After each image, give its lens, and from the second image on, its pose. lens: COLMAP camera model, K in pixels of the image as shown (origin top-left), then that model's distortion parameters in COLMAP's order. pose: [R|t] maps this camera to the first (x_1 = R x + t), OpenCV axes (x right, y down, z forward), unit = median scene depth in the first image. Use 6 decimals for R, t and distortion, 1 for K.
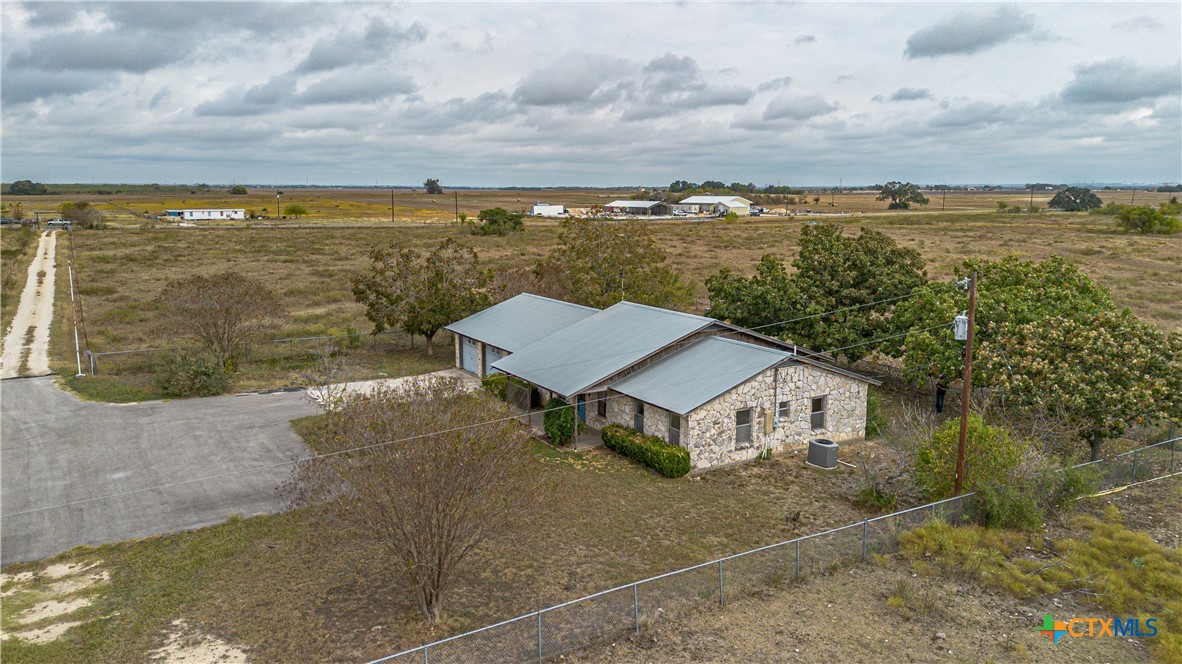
lens RADIAL K [[870.1, 0, 589.8], [0, 870.1, 329.8], [0, 0, 1]] dist [0.029566, -0.021878]
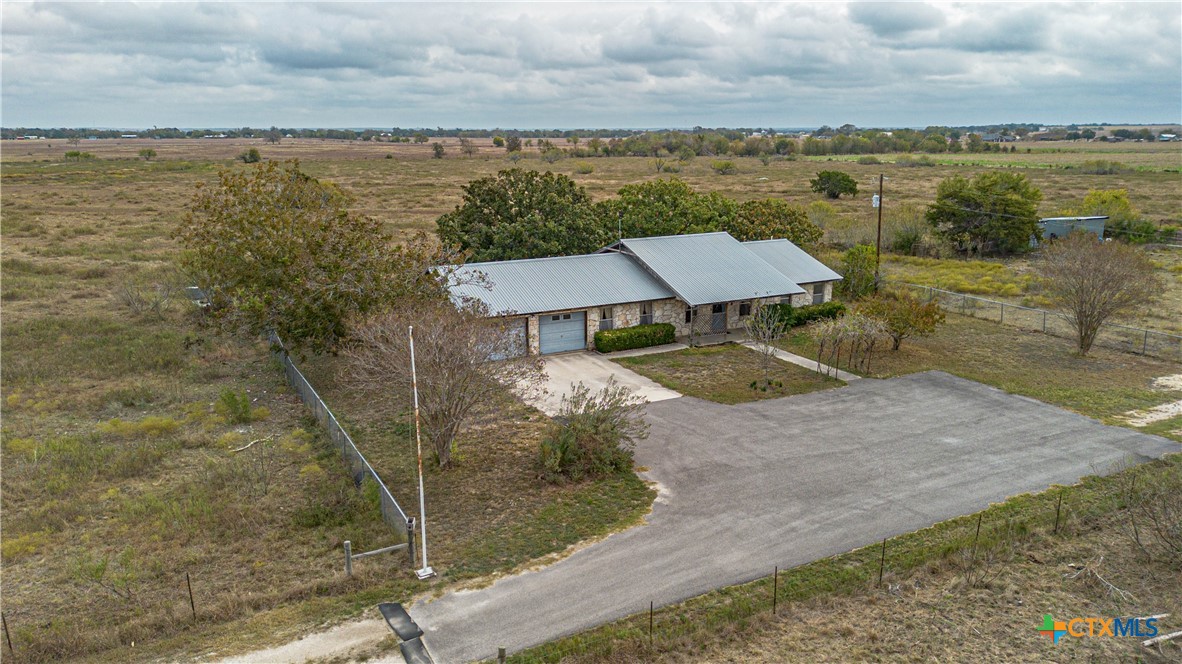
lens RADIAL K [[870.1, 0, 588.2], [0, 870.1, 328.2], [0, 0, 1]] dist [0.029566, -0.021878]
pose [[0.062845, -0.219493, 0.973588, -1.389055], [0.166480, 0.964154, 0.206620, -0.207637], [-0.984040, 0.149098, 0.097134, 1.206185]]
